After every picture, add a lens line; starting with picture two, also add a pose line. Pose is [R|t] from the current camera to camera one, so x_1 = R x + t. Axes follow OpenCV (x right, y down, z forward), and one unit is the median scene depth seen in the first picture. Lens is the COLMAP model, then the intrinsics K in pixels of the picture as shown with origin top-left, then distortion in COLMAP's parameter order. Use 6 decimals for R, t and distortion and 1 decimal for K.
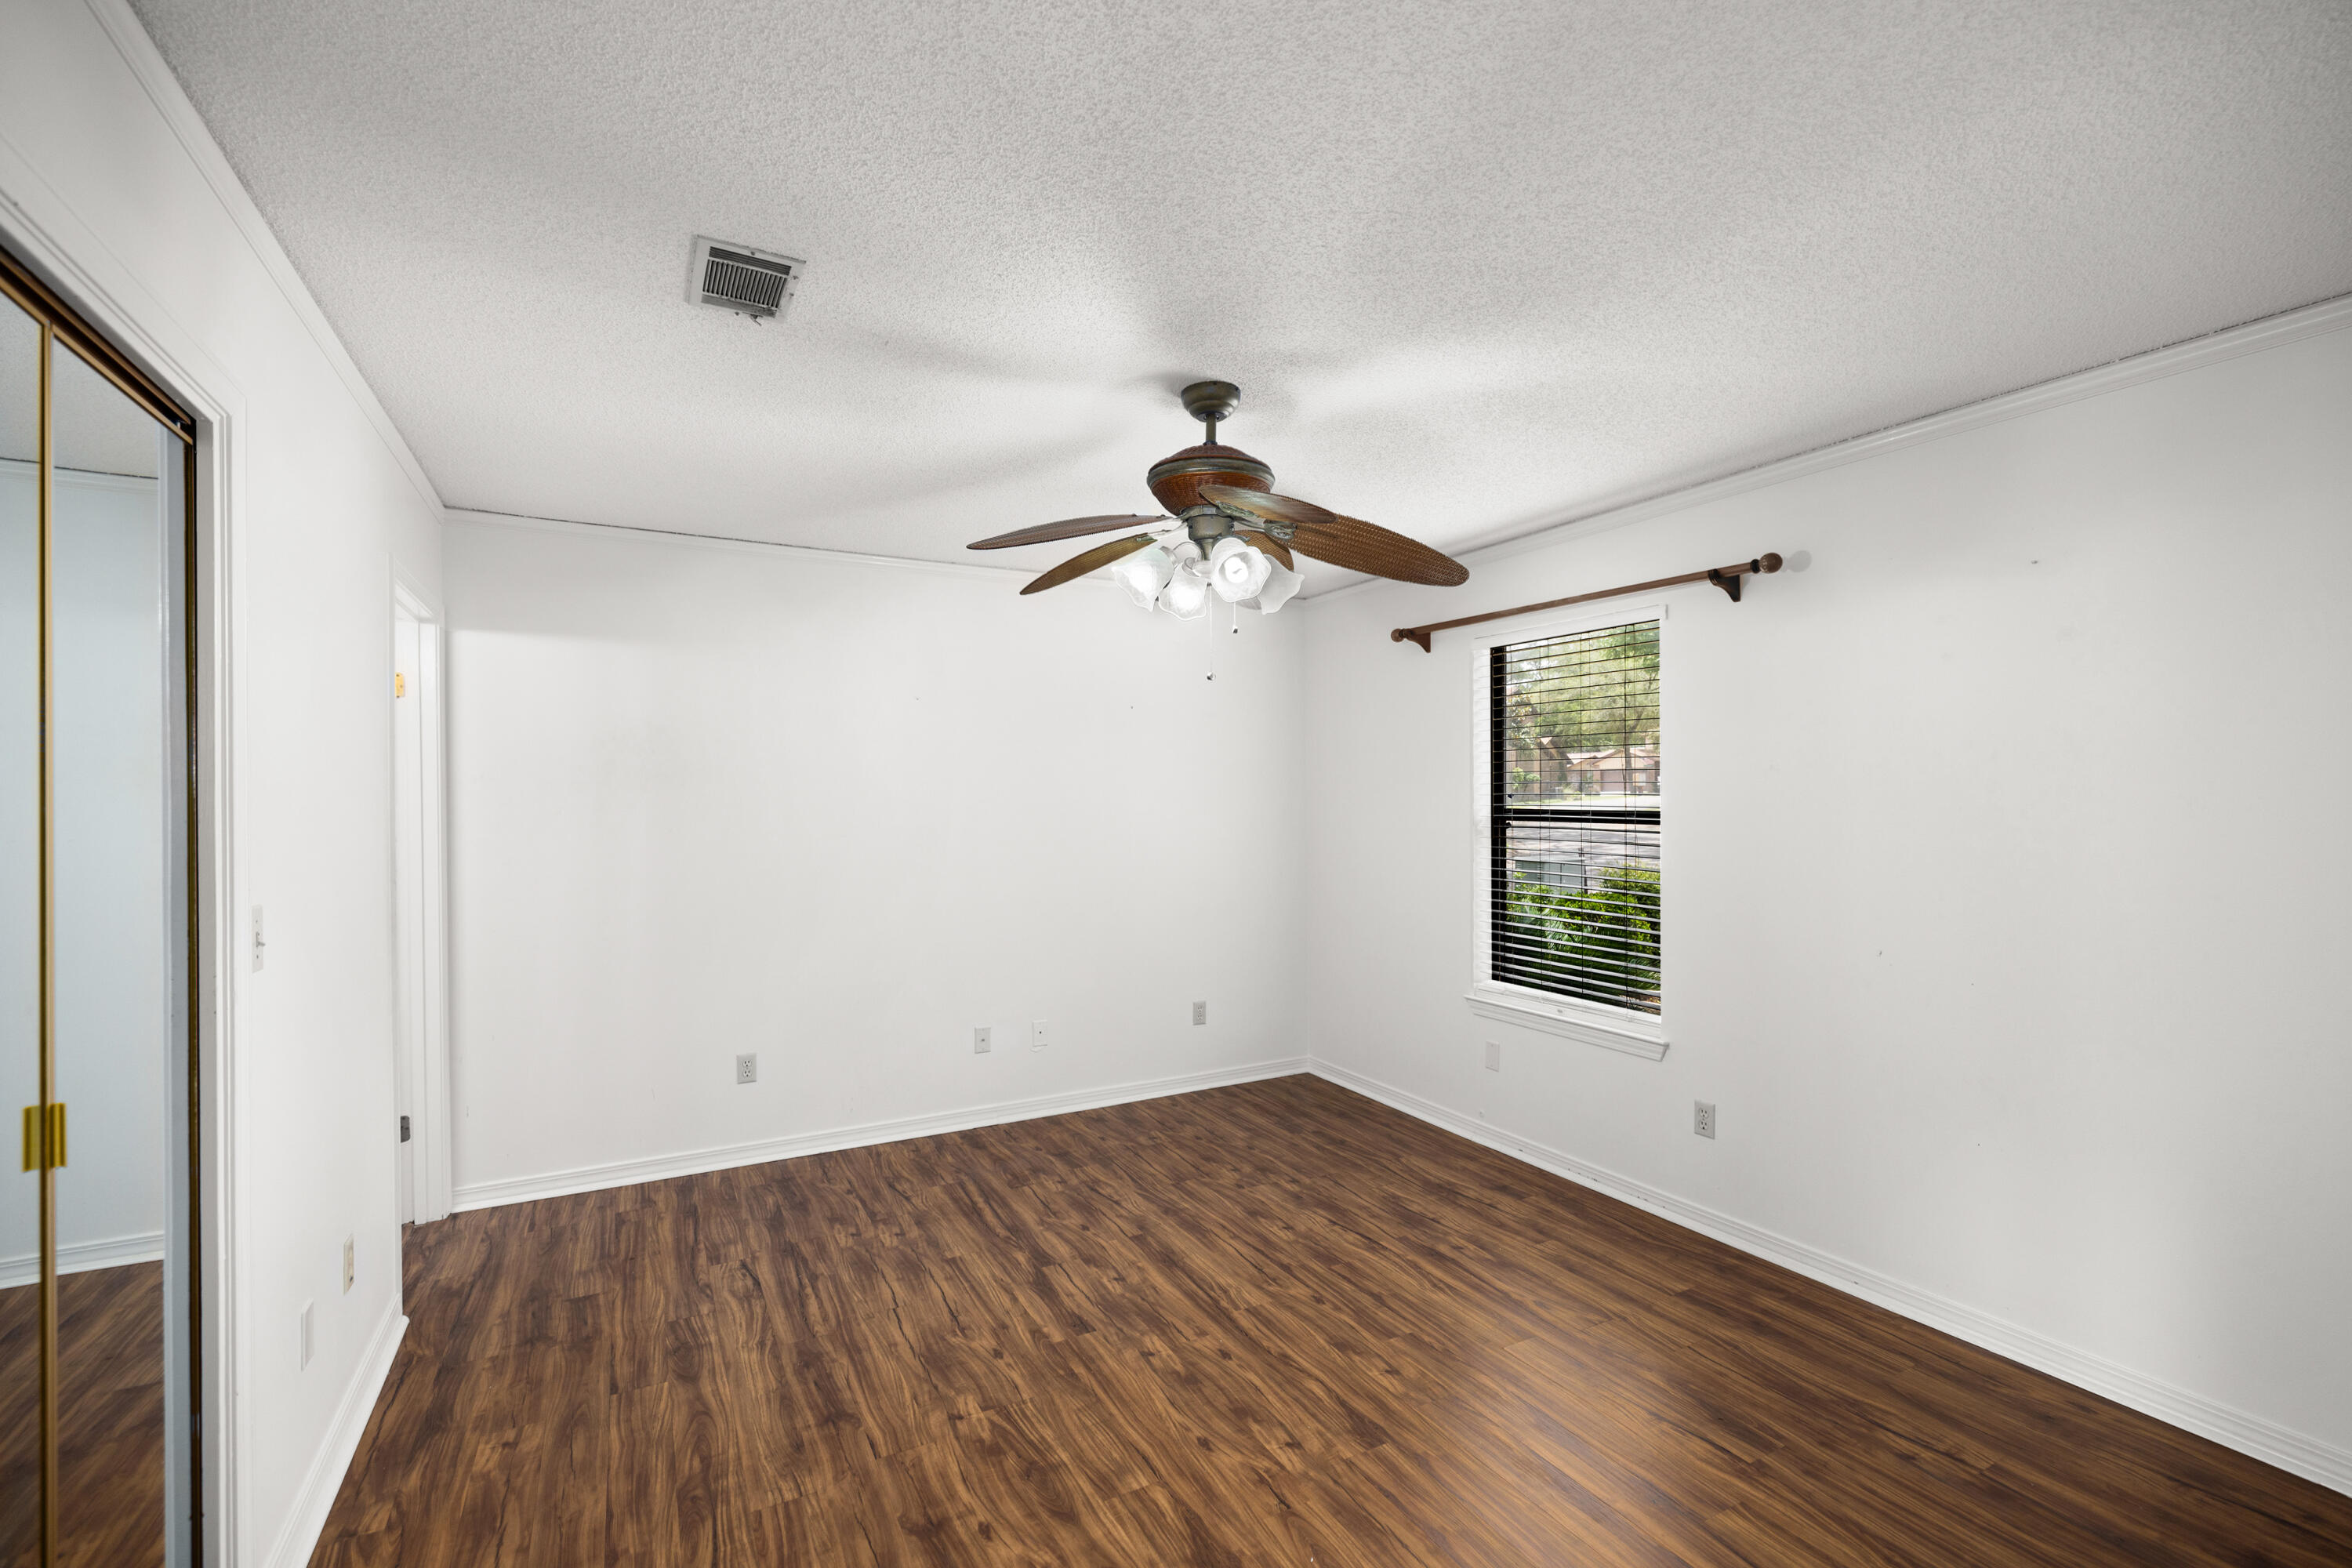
lens RADIAL K [[1003.2, 0, 1165.0], [0, 1003.2, 797.4], [0, 0, 1]] dist [0.006084, 0.000387]
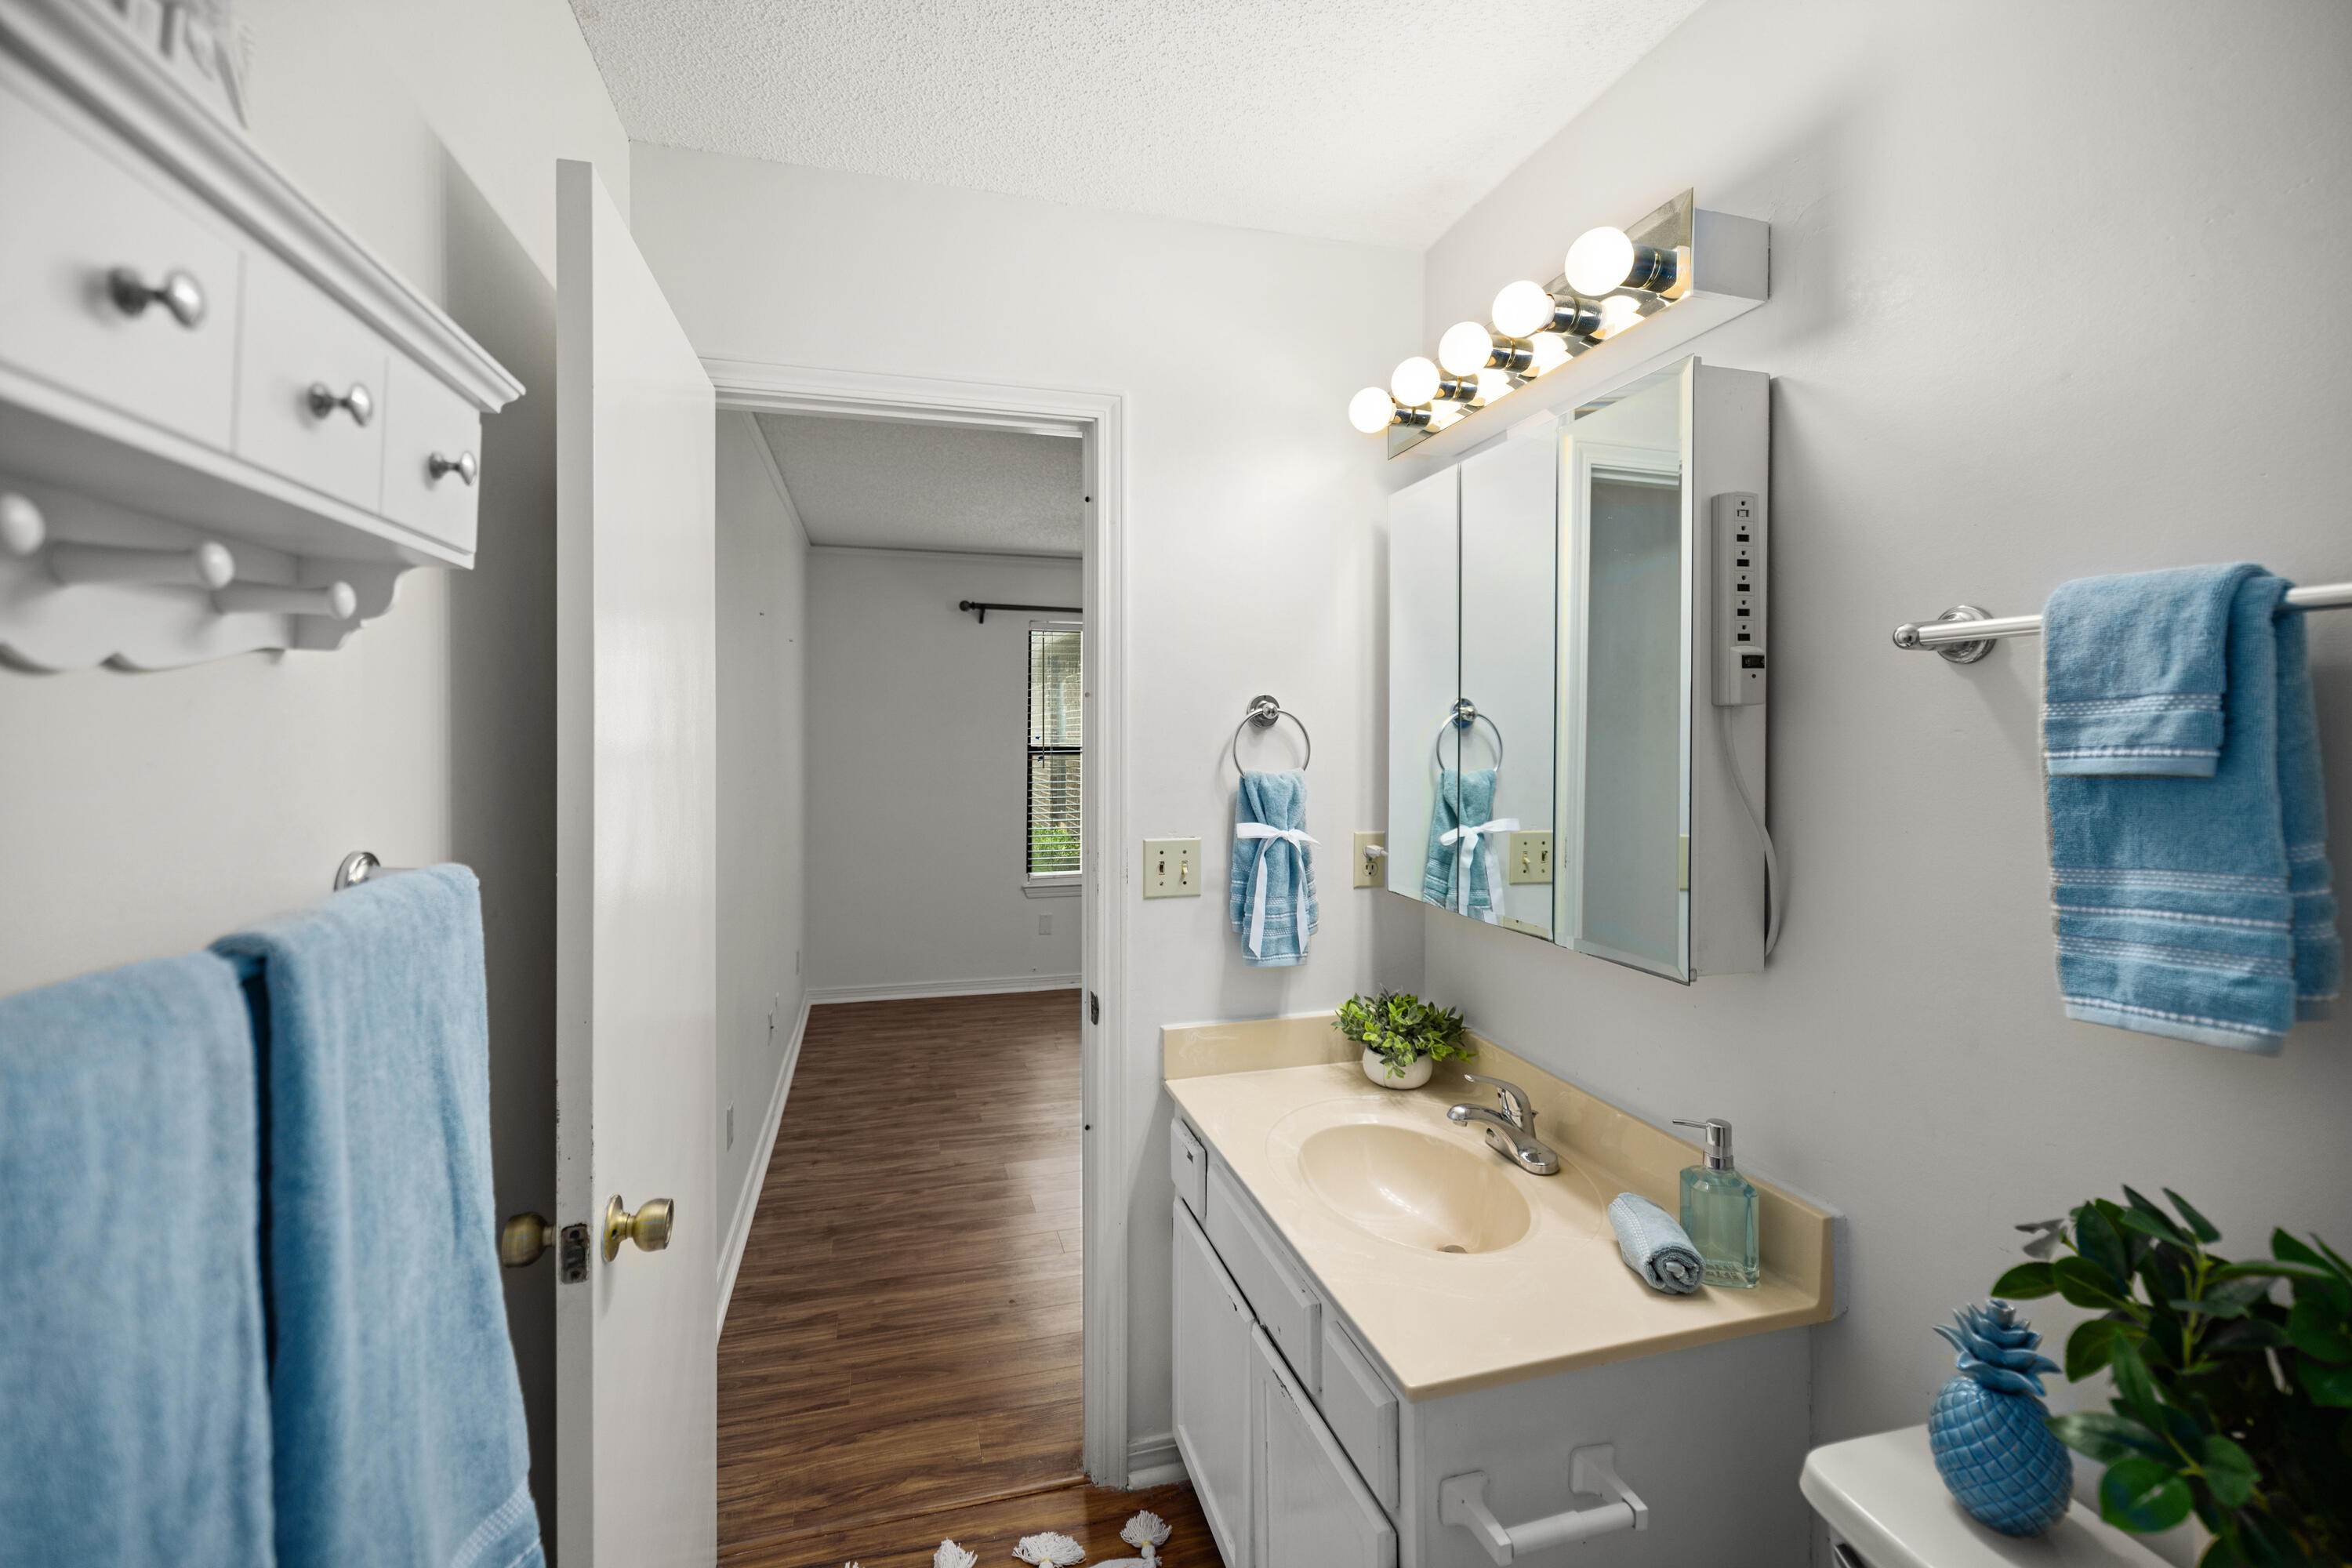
lens RADIAL K [[1003.2, 0, 1168.8], [0, 1003.2, 769.2], [0, 0, 1]] dist [0.006084, 0.000387]
pose [[0.207963, -0.023931, 0.977844, -1.226263], [-0.007469, 0.999633, 0.026052, 0.003687], [-0.978108, -0.012722, 0.207708, 0.674040]]
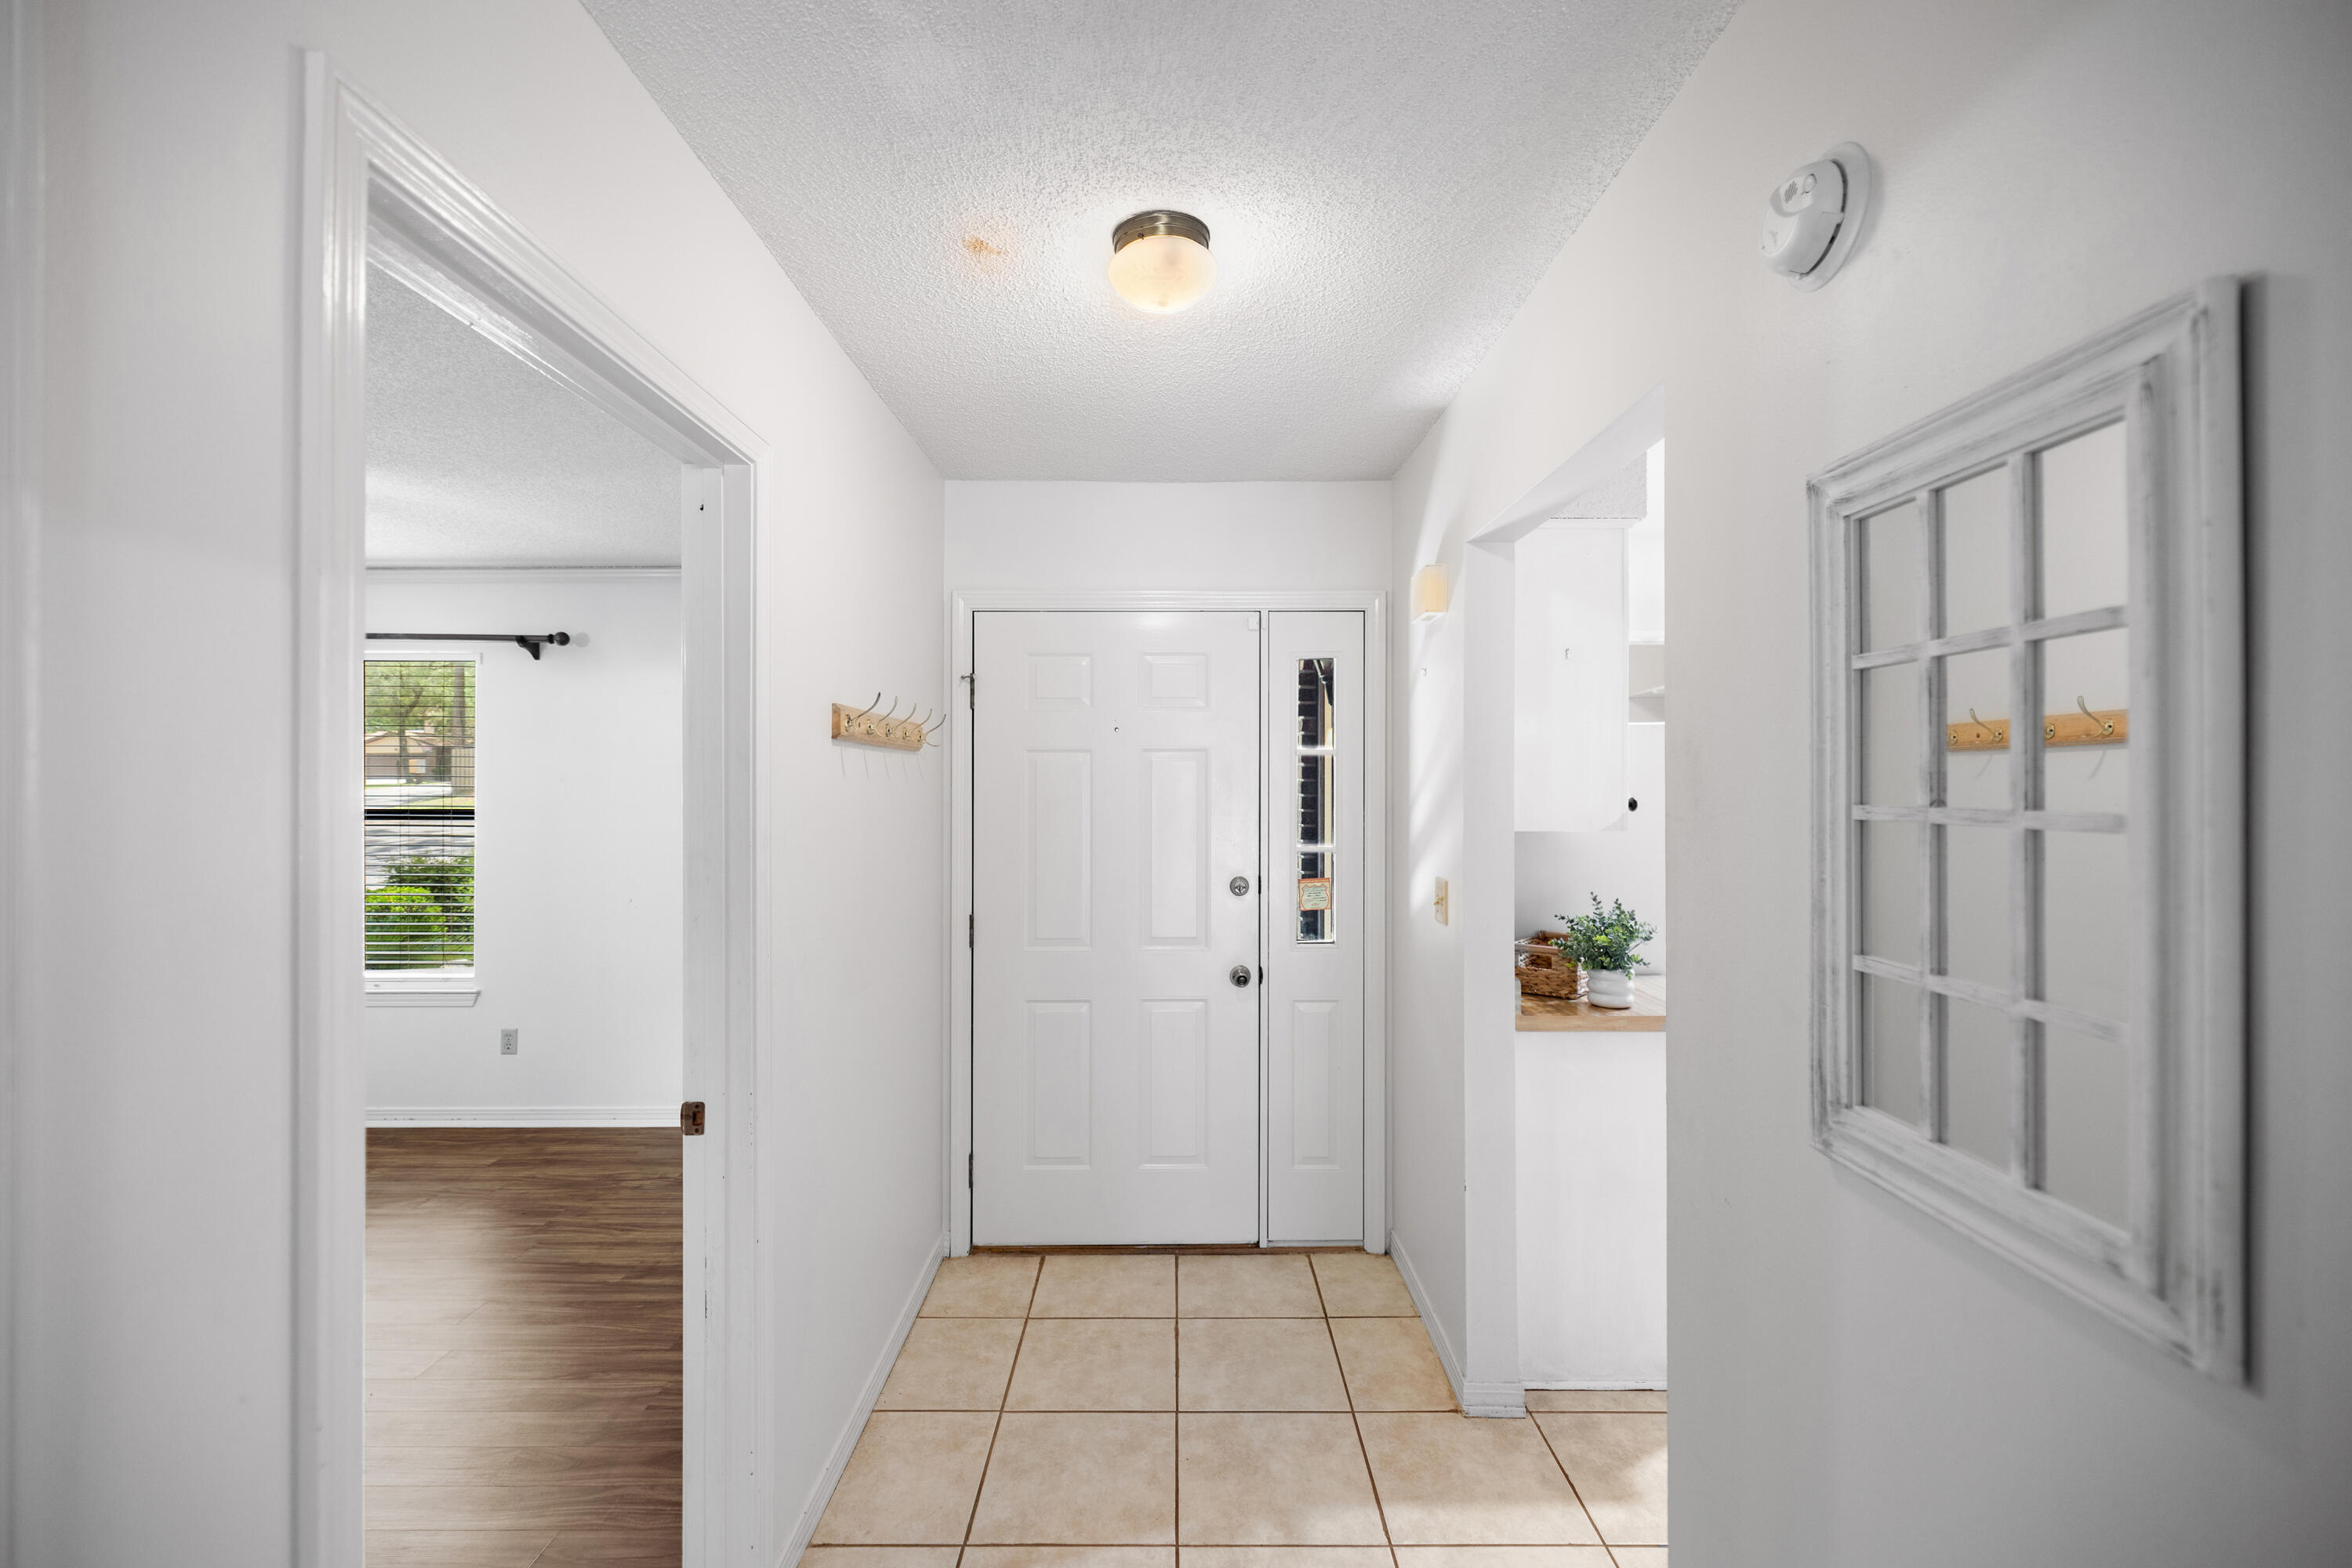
lens RADIAL K [[1003.2, 0, 1166.8], [0, 1003.2, 781.4], [0, 0, 1]] dist [0.006084, 0.000387]
pose [[0.468643, 0.004858, 0.883374, -0.231150], [-0.002001, 0.999988, -0.004438, -0.018326], [-0.883385, 0.000312, 0.468647, -0.387806]]
